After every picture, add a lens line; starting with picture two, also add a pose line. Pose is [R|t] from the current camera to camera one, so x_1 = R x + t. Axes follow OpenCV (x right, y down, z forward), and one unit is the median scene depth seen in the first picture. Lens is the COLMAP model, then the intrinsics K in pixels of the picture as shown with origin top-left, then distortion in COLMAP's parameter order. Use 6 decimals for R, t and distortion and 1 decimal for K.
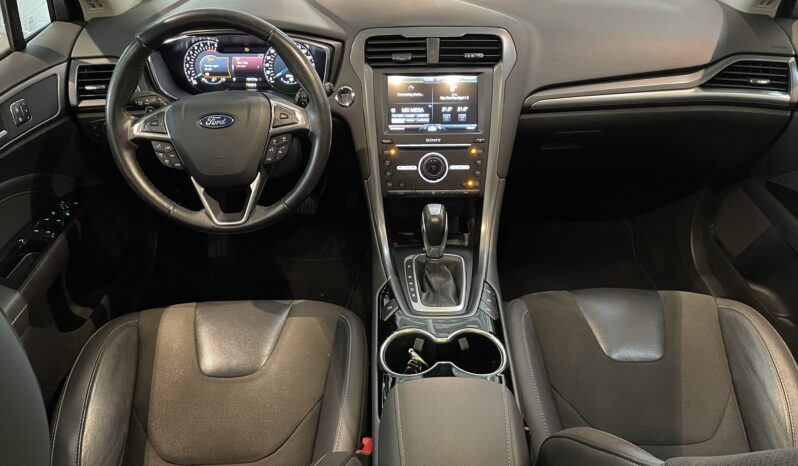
lens RADIAL K [[622.5, 0, 399.0], [0, 622.5, 233.0], [0, 0, 1]] dist [0.038907, -0.000998]
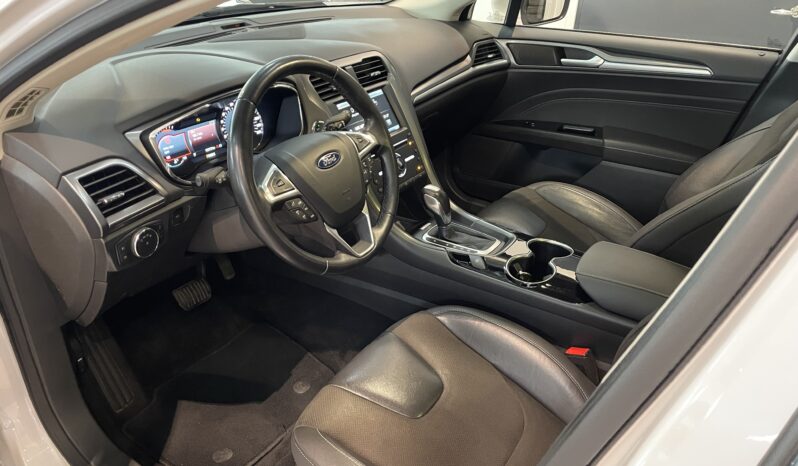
lens RADIAL K [[622.5, 0, 399.0], [0, 622.5, 233.0], [0, 0, 1]] dist [0.038907, -0.000998]
pose [[0.571726, -0.372807, 0.730852, -0.814933], [0.460666, 0.882994, 0.090048, -0.090047], [-0.678908, 0.285196, 0.676570, 0.212938]]
